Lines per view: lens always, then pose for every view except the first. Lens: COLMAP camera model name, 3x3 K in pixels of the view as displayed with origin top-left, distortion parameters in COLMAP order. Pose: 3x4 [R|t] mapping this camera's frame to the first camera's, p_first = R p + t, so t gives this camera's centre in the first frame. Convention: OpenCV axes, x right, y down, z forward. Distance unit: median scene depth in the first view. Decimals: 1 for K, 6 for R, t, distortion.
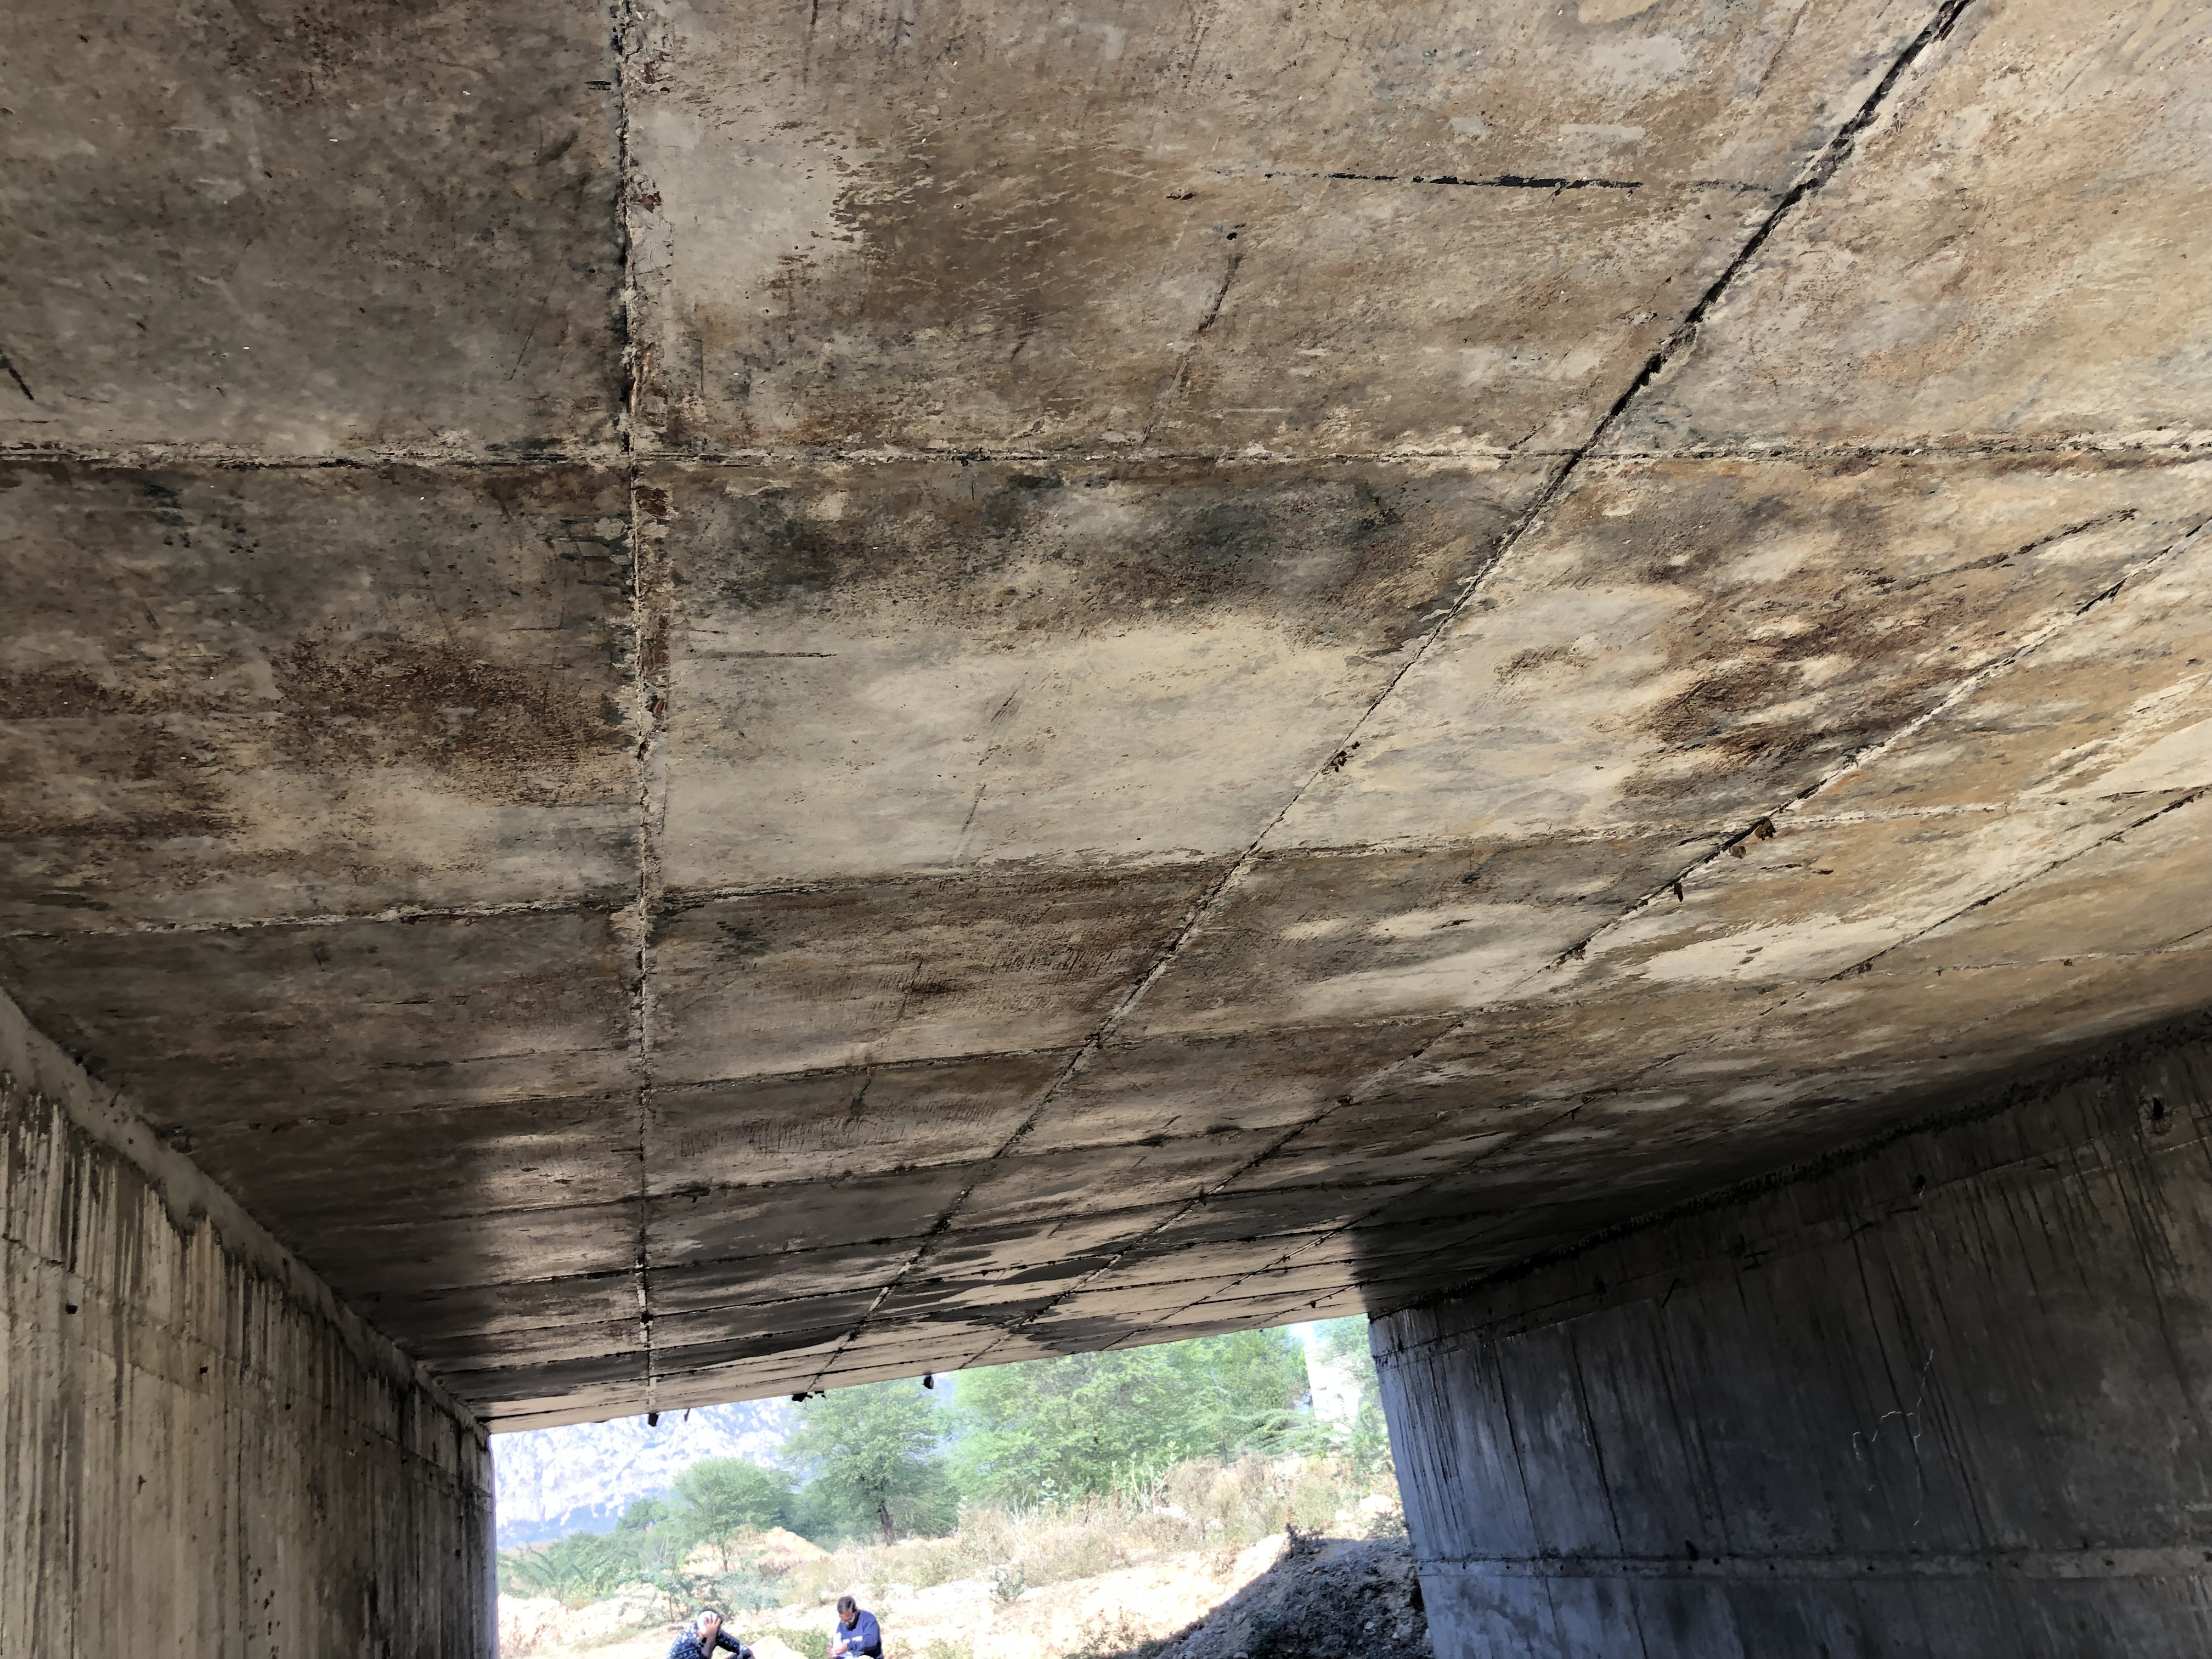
lens RADIAL K [[1814.3, 0, 1099.0], [0, 1814.3, 839.8], [0, 0, 1]] dist [0.023622, -0.012538]
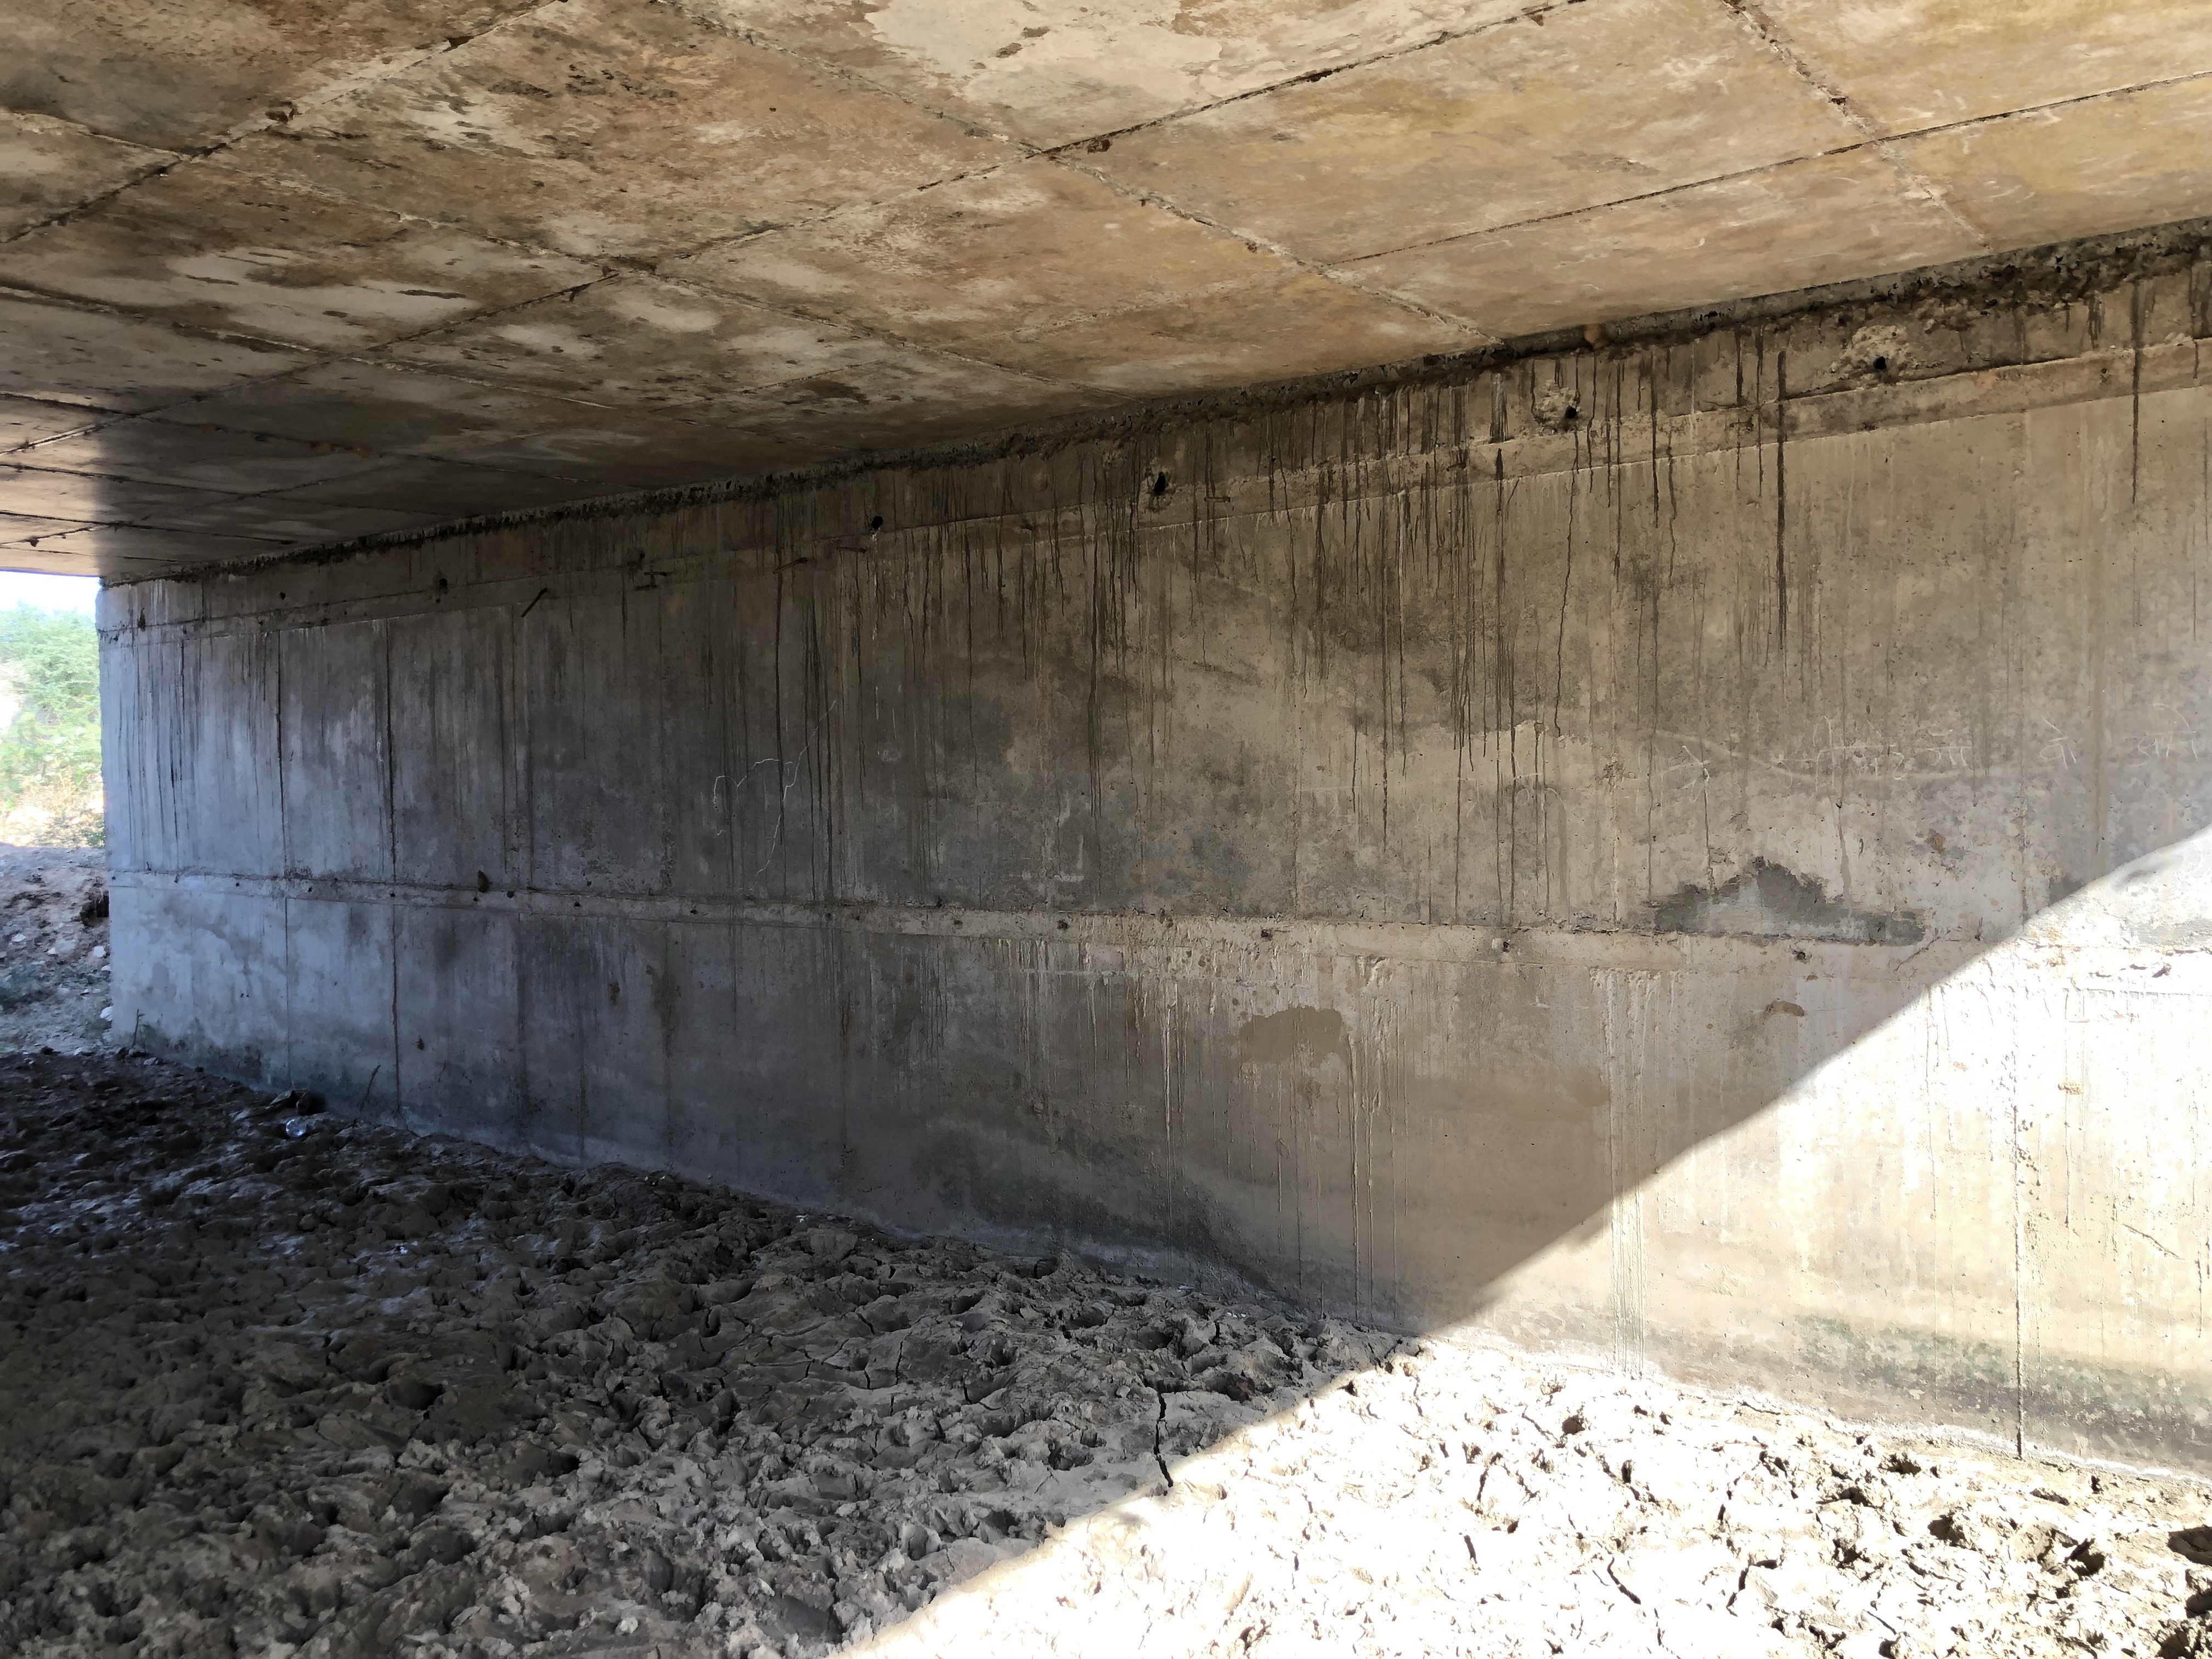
lens RADIAL K [[1814.3, 0, 1099.0], [0, 1814.3, 839.8], [0, 0, 1]] dist [0.023622, -0.012538]
pose [[0.767702, 0.121612, 0.629161, -0.006294], [-0.316672, 0.925561, 0.207500, 0.081944], [-0.557093, -0.358536, 0.749066, 0.156038]]
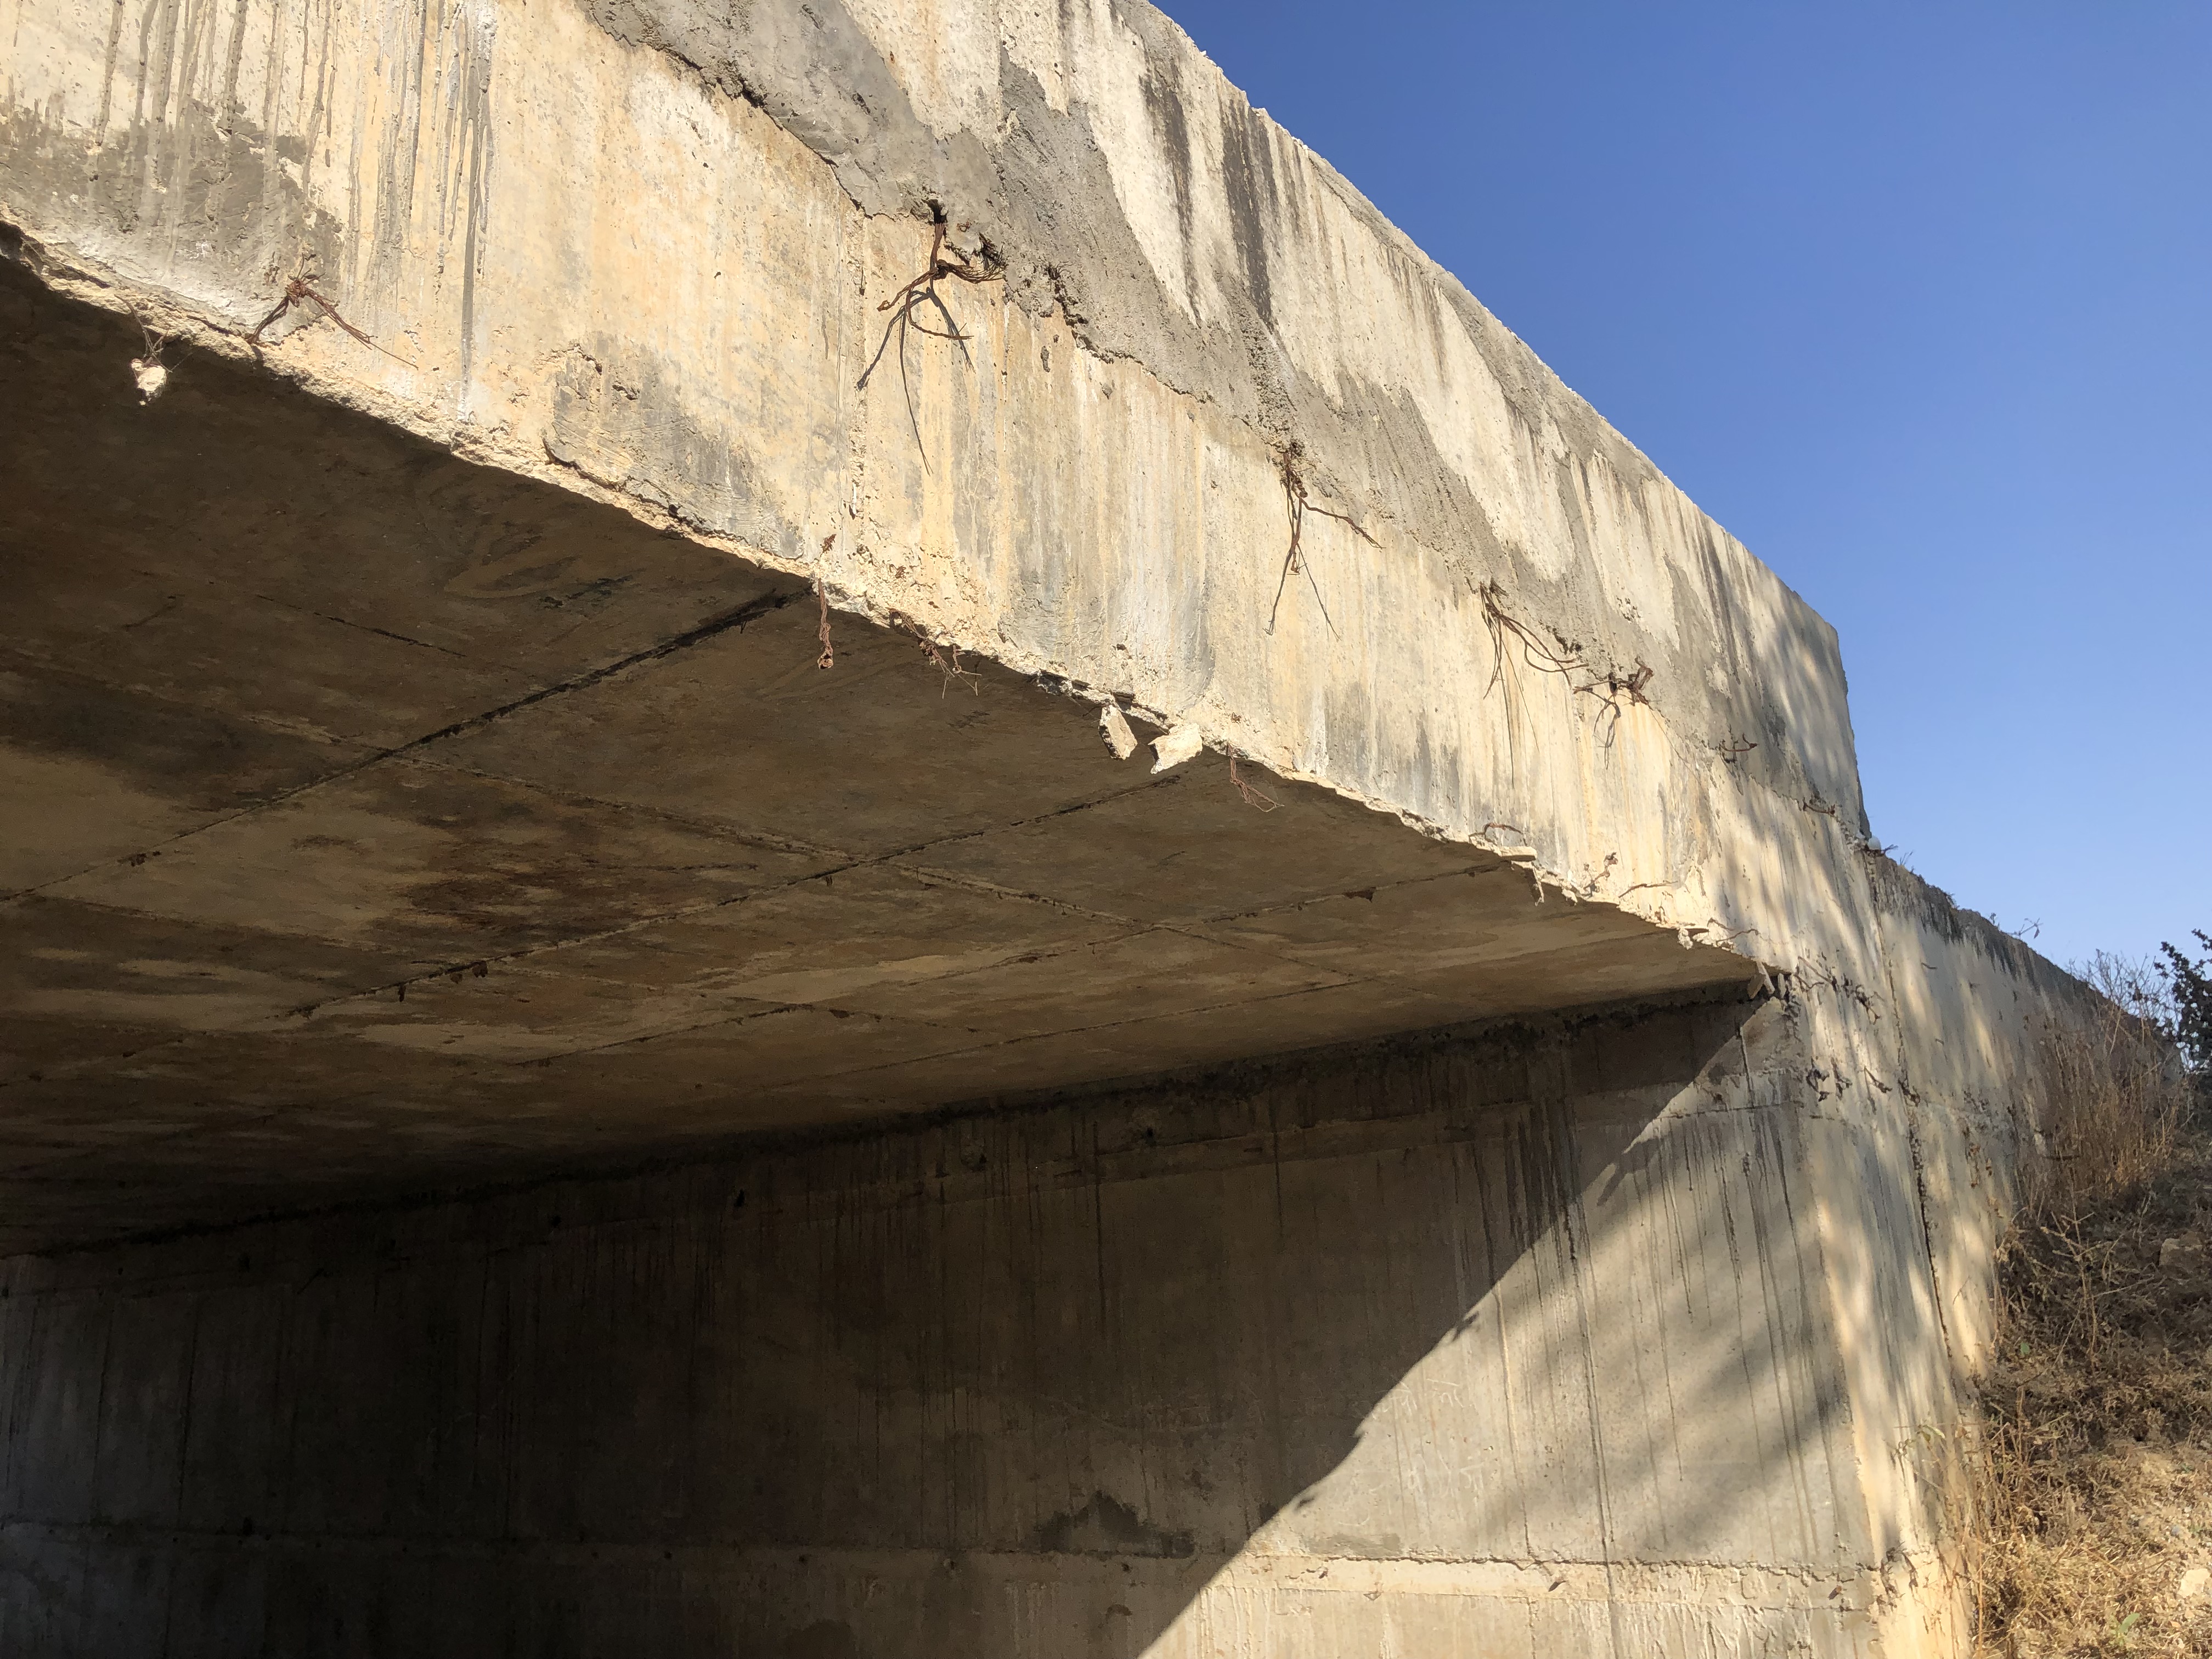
lens RADIAL K [[1809.8, 0, 1104.7], [0, 1809.8, 786.7], [0, 0, 1]] dist [0.018648, -0.015905]
pose [[0.763864, 0.291041, 0.576027, -0.021886], [-0.283103, 0.953193, -0.106187, -0.038725], [-0.579970, -0.081963, 0.810504, -0.087327]]
